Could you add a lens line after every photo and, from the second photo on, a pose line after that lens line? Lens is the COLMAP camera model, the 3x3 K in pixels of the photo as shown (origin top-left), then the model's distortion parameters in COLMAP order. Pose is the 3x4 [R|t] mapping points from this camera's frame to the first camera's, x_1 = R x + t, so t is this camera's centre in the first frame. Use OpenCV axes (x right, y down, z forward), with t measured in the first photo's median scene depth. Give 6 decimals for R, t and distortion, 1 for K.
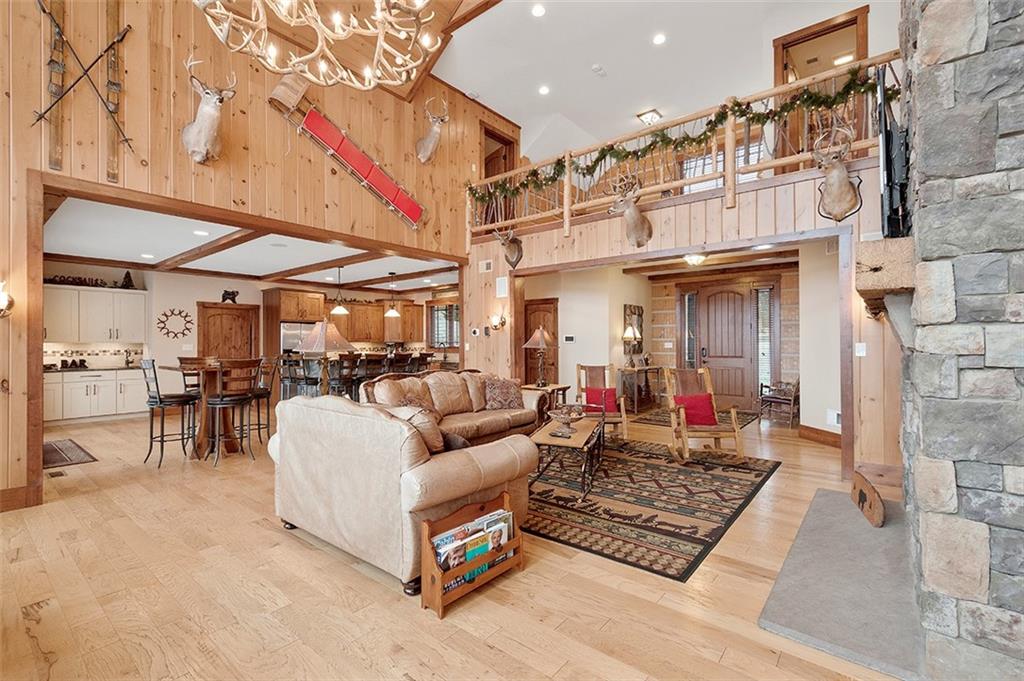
lens RADIAL K [[448.6, 0, 515.3], [0, 448.6, 340.9], [0, 0, 1]] dist [0.008246, -0.001122]
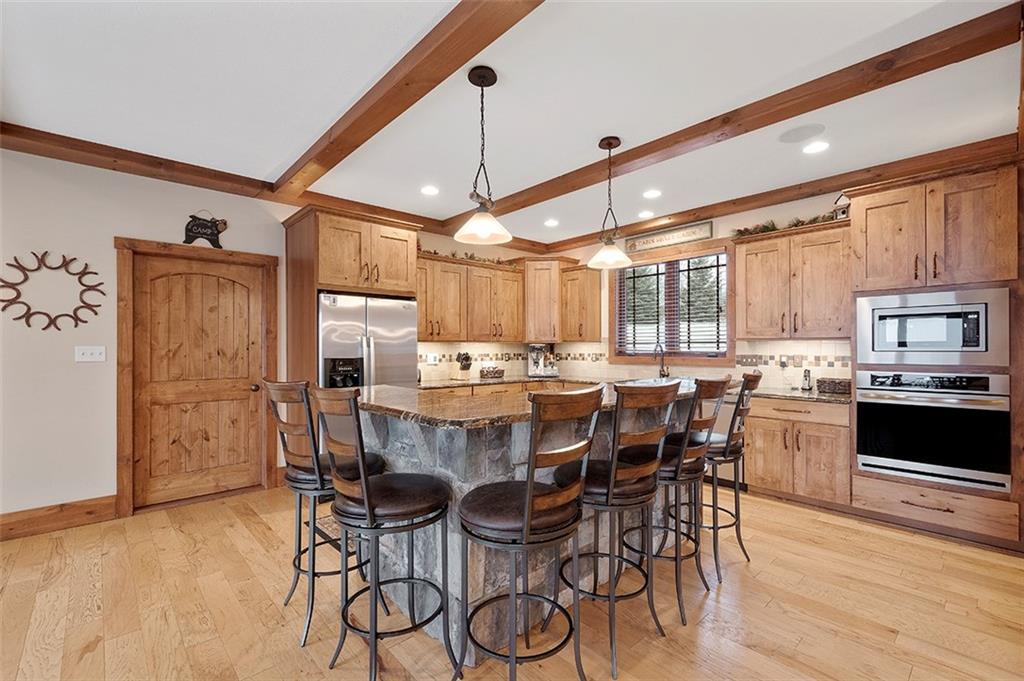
lens RADIAL K [[448.6, 0, 515.2], [0, 448.6, 341.1], [0, 0, 1]] dist [0.008246, -0.001122]
pose [[0.991009, -0.002468, -0.133771, -0.290481], [0.001272, 0.999958, -0.009023, 0.006809], [0.133788, 0.008771, 0.990971, 0.617210]]
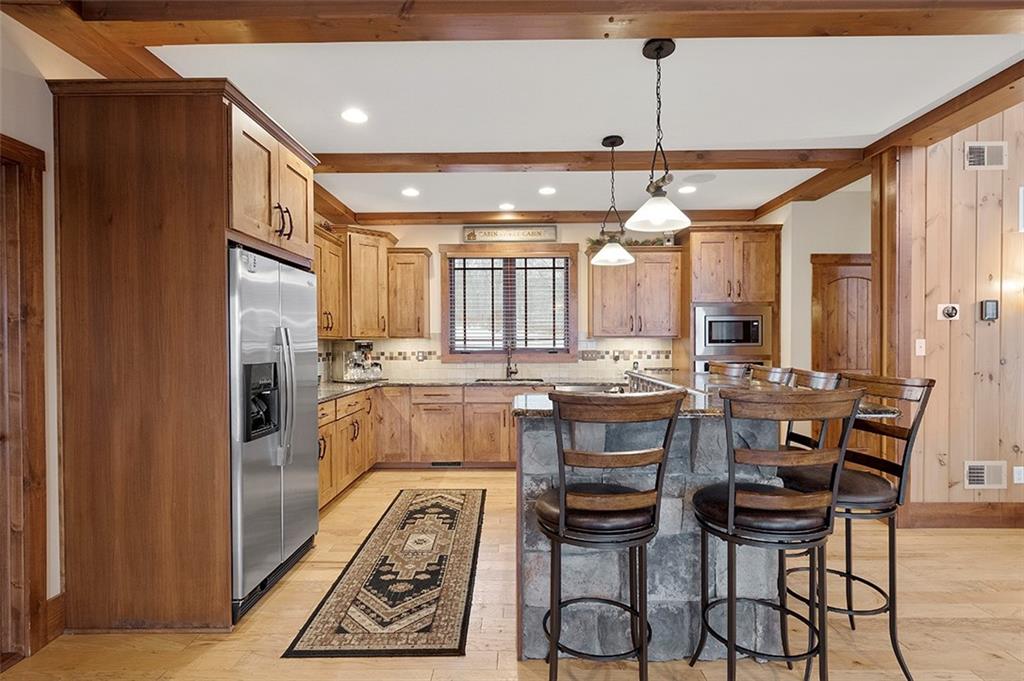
lens RADIAL K [[506.5, 0, 512.1], [0, 506.5, 345.6], [0, 0, 1]] dist [0.007750, -0.001772]
pose [[0.777296, -0.005258, 0.629113, -0.564765], [0.000997, 0.999974, 0.007126, 0.007050], [-0.629134, -0.004912, 0.777281, 0.707947]]
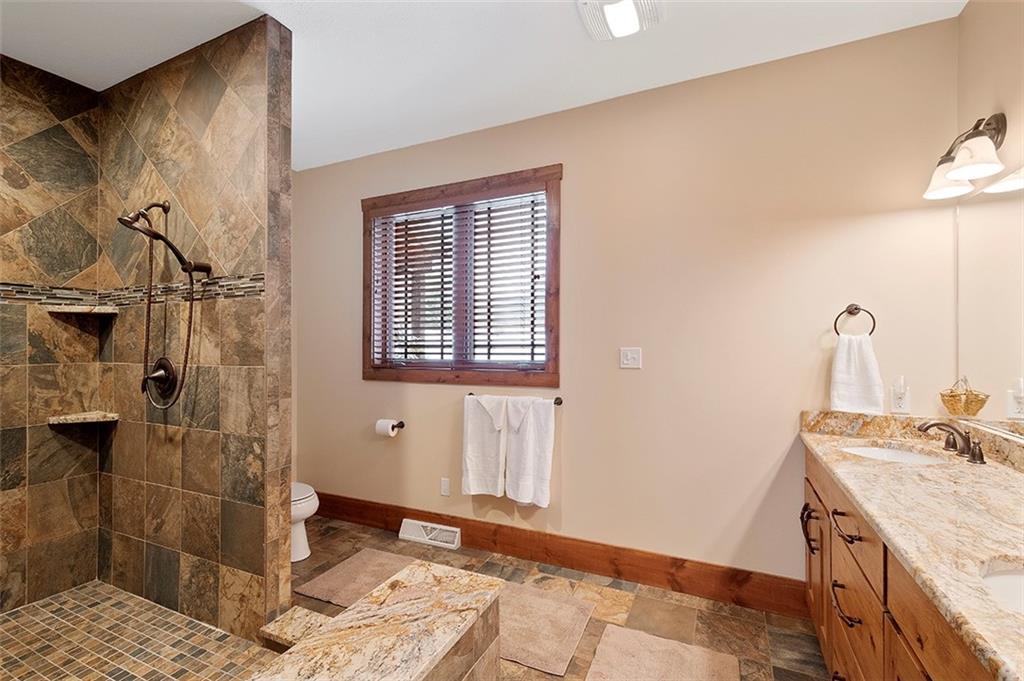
lens RADIAL K [[448.6, 0, 514.5], [0, 448.6, 344.6], [0, 0, 1]] dist [0.008246, -0.001122]
pose [[0.970041, 0.006467, 0.242854, -0.215043], [-0.003503, 0.999914, -0.012634, 0.006840], [-0.242915, 0.011405, 0.969981, 0.866030]]
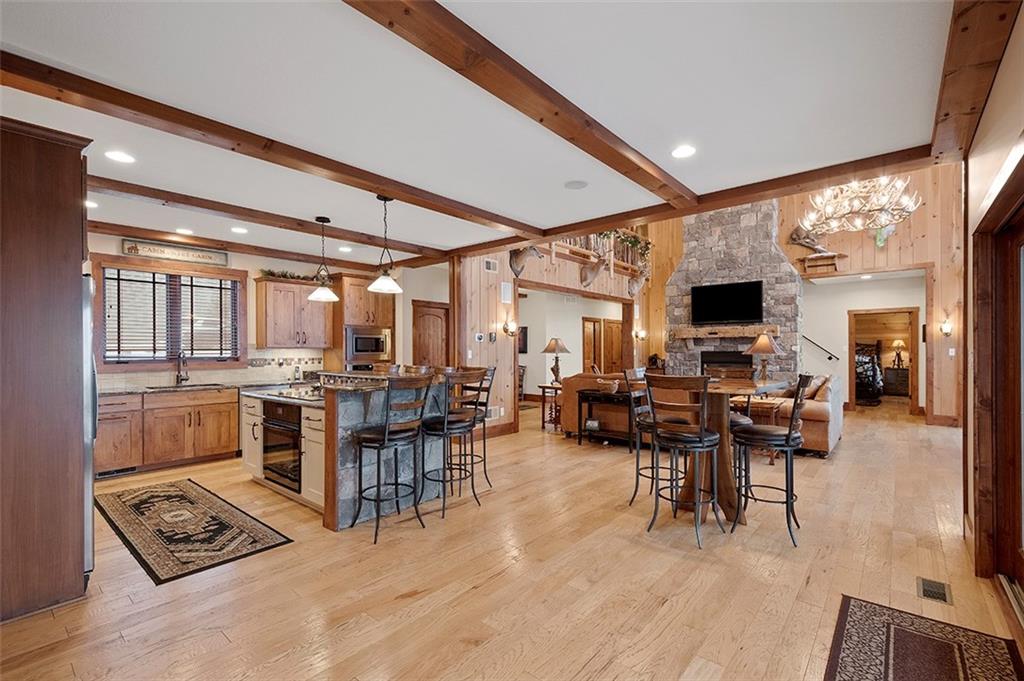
lens RADIAL K [[448.6, 0, 517.8], [0, 448.6, 350.6], [0, 0, 1]] dist [0.008246, -0.001122]
pose [[0.017134, 0.000613, 0.999853, -0.771254], [0.002557, 0.999997, -0.000657, 0.006760], [-0.999850, 0.002568, 0.017132, 0.725704]]
